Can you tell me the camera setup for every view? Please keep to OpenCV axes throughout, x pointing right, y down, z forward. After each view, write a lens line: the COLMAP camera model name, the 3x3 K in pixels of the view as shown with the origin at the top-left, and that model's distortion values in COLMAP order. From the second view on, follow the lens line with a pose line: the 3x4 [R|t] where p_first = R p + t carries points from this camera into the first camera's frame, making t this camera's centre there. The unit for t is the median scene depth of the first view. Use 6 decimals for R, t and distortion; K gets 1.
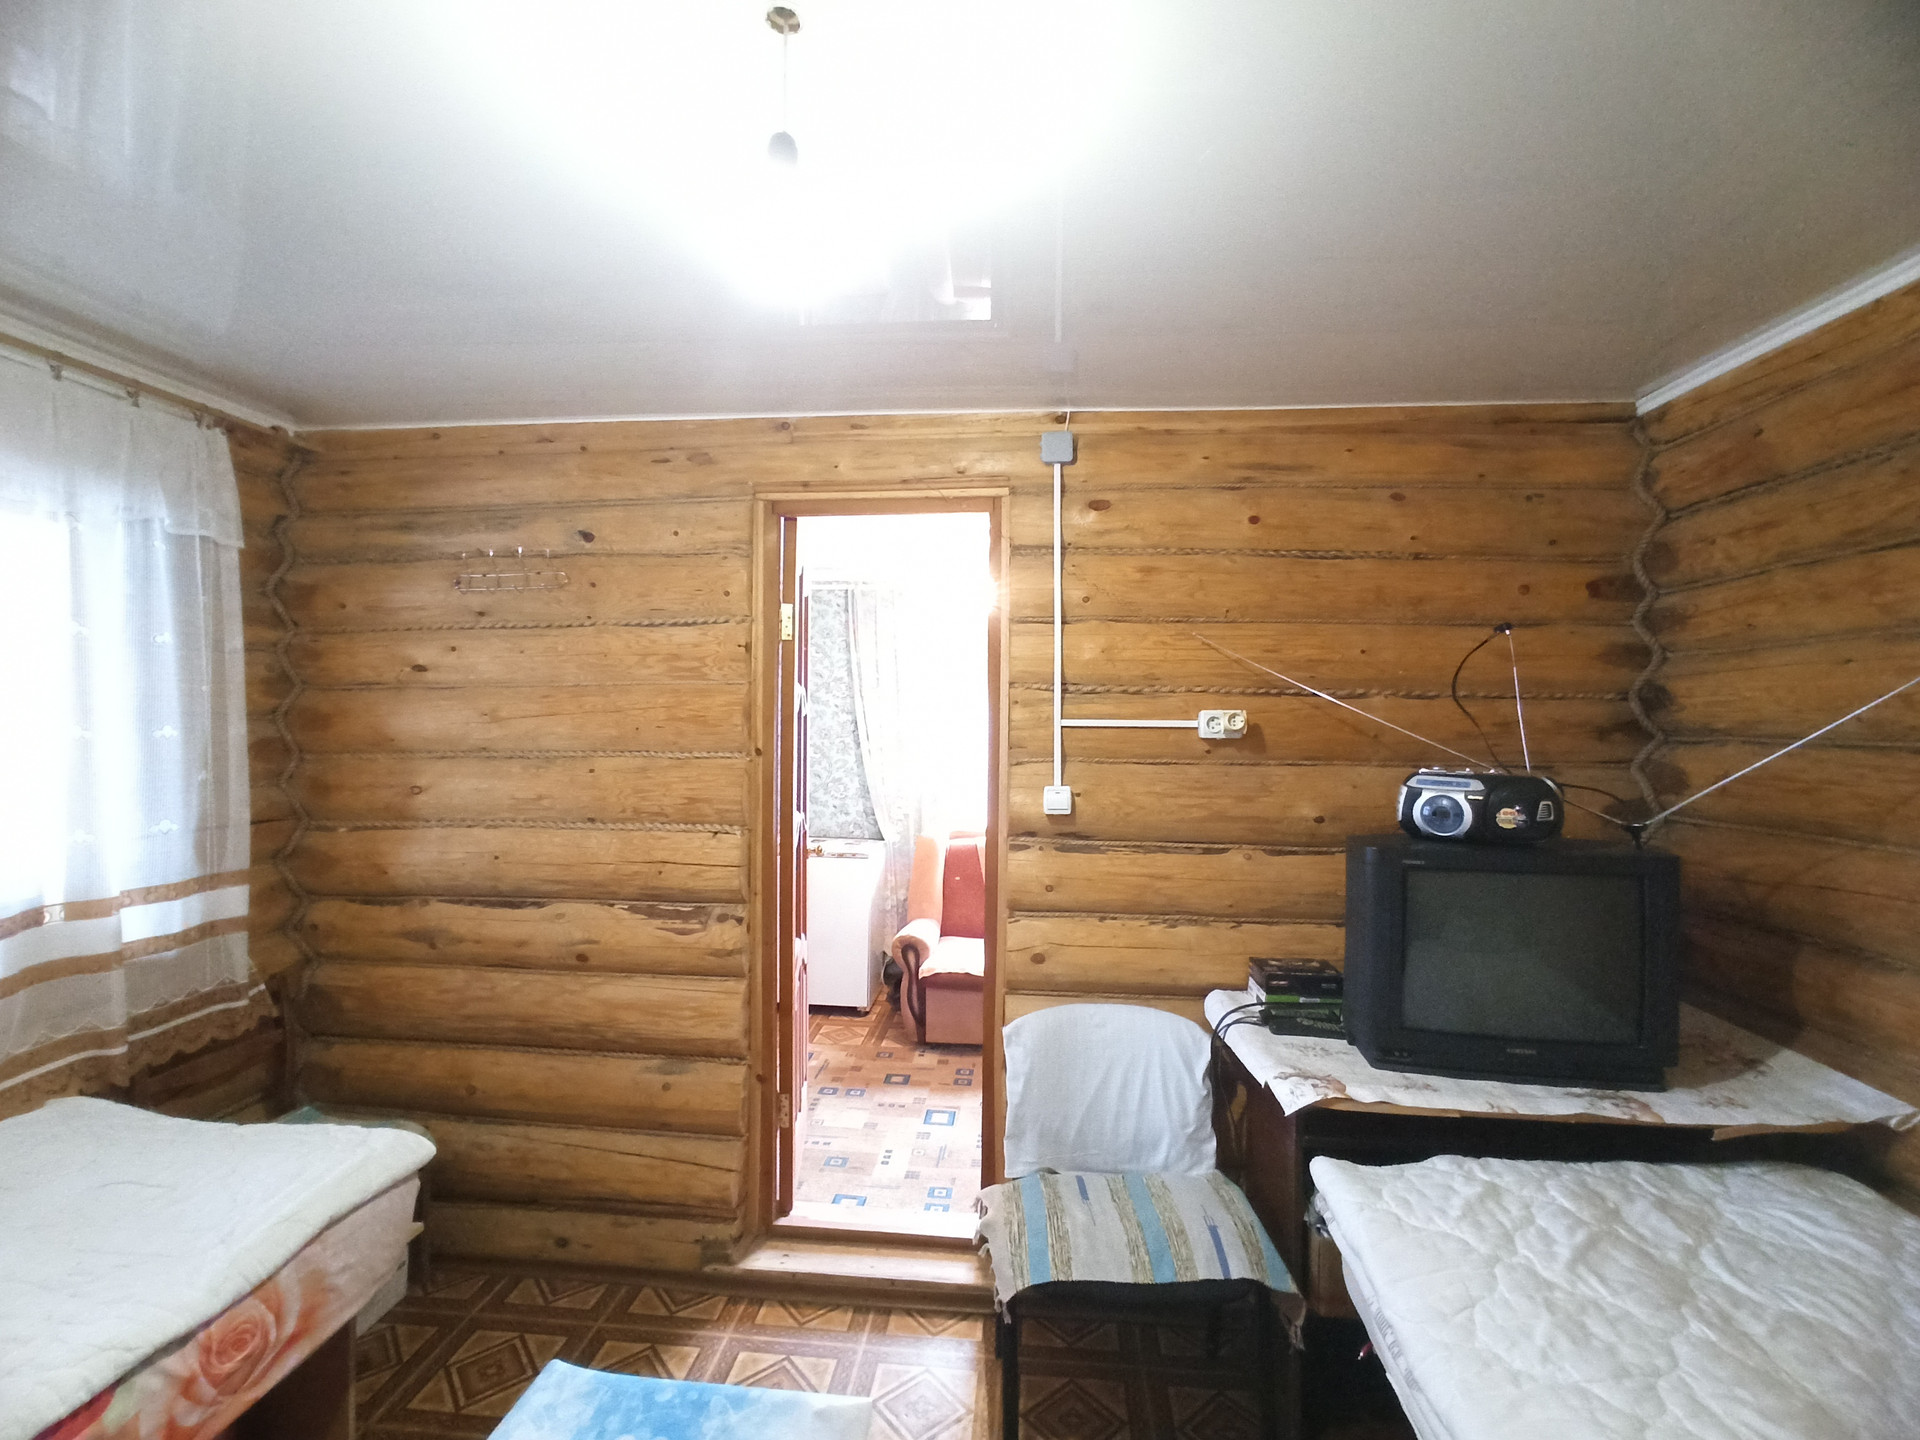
lens RADIAL K [[873.9, 0, 961.8], [0, 873.9, 719.0], [0, 0, 1]] dist [-0.059226, 0.035172]
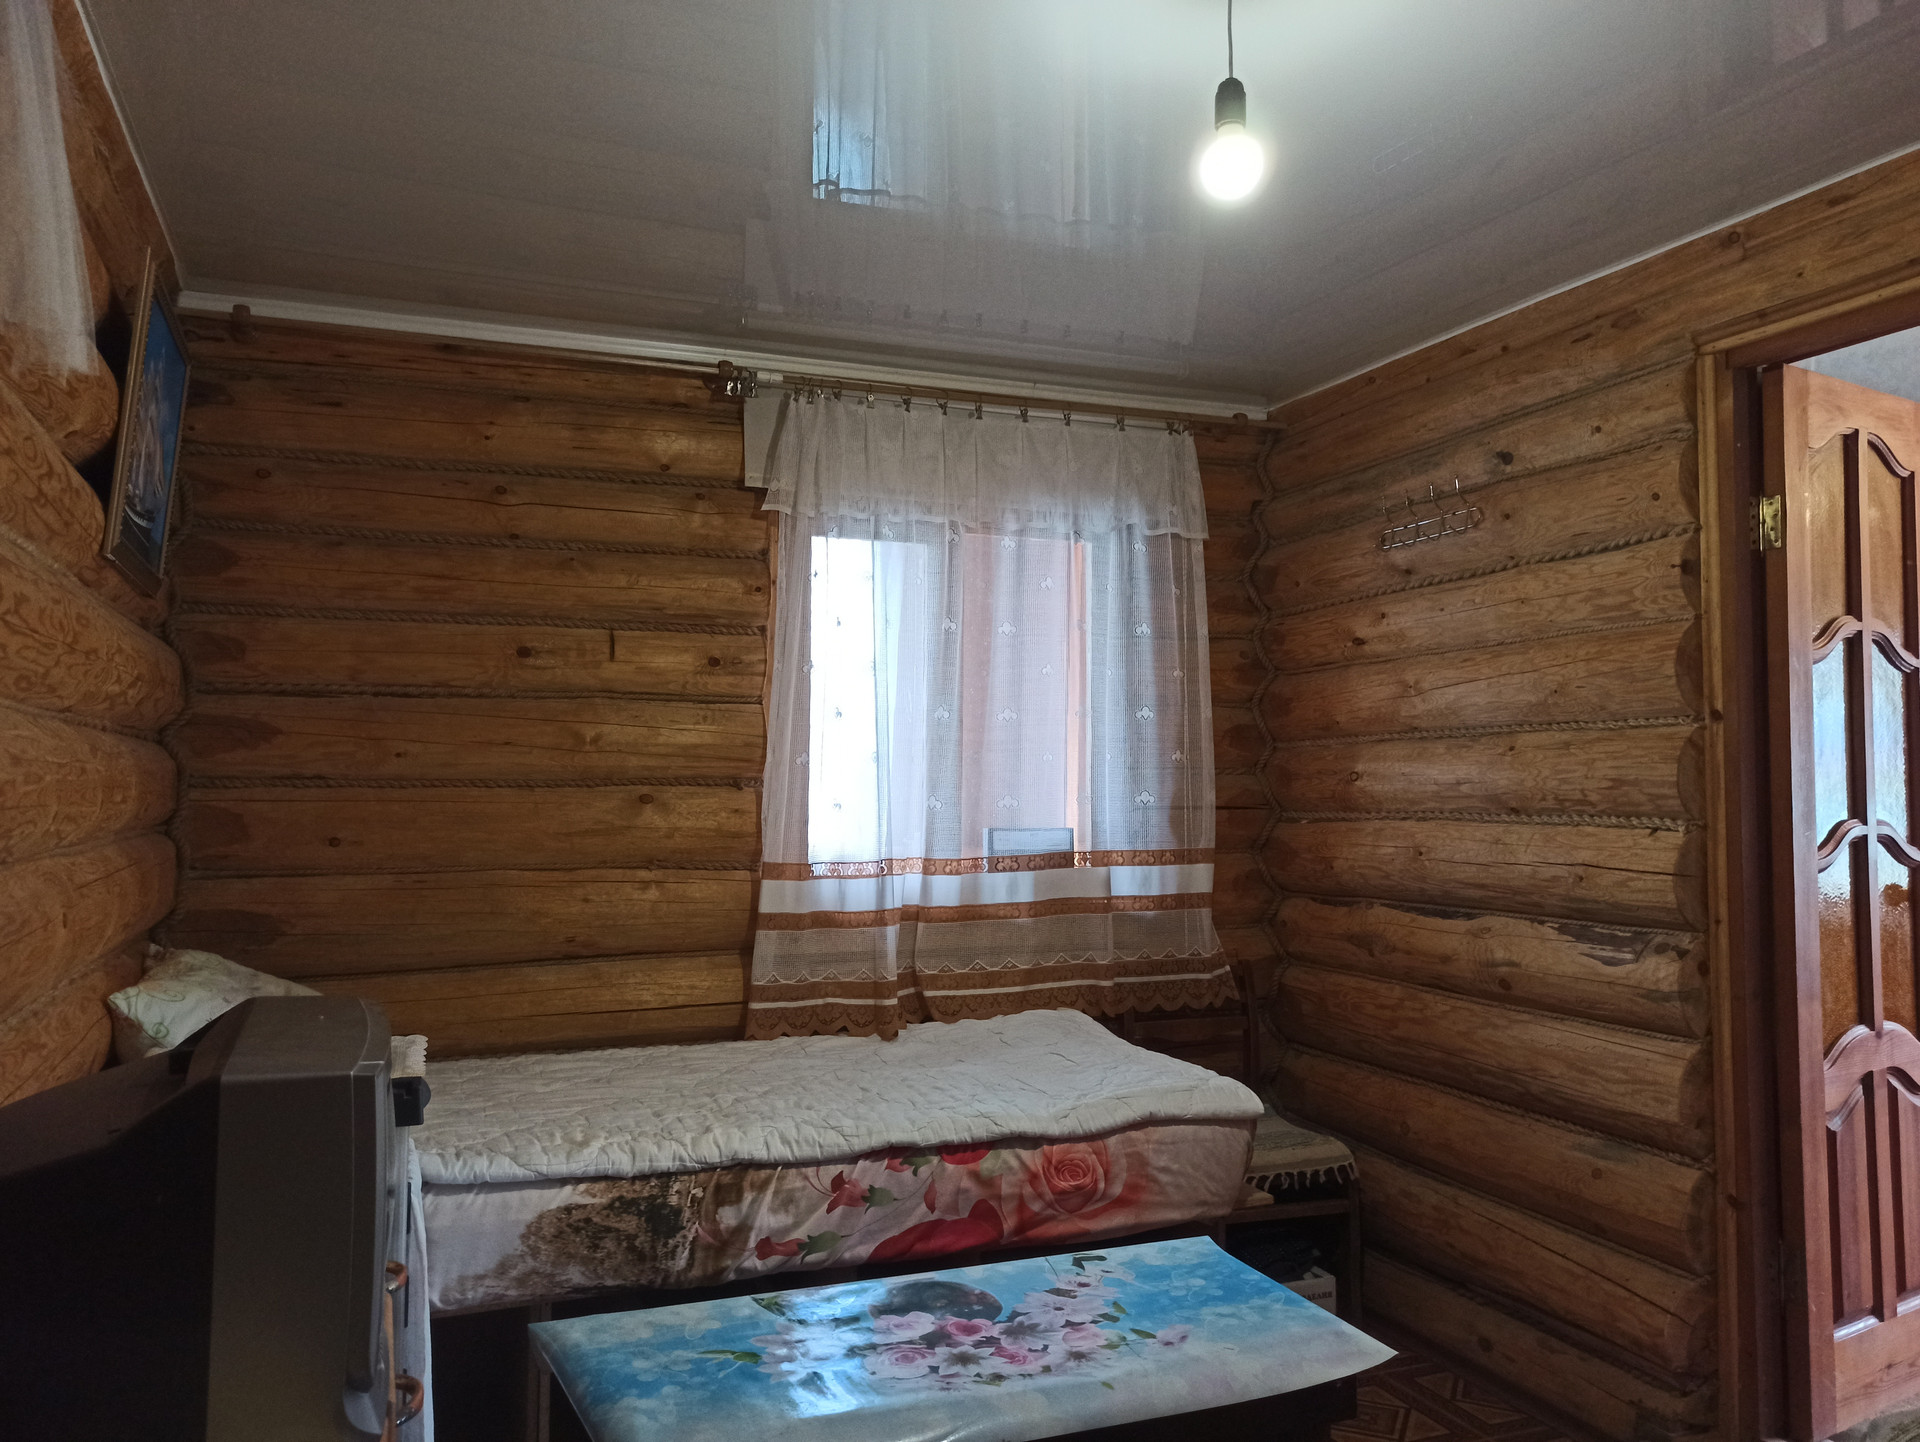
lens RADIAL K [[1420.0, 0, 959.1], [0, 1420.0, 715.8], [0, 0, 1]] dist [0.077651, -0.087122]
pose [[0.463820, -0.046937, -0.884685, 0.508362], [0.003022, 0.998674, -0.051401, 0.096801], [0.885925, 0.021167, 0.463346, -0.063575]]
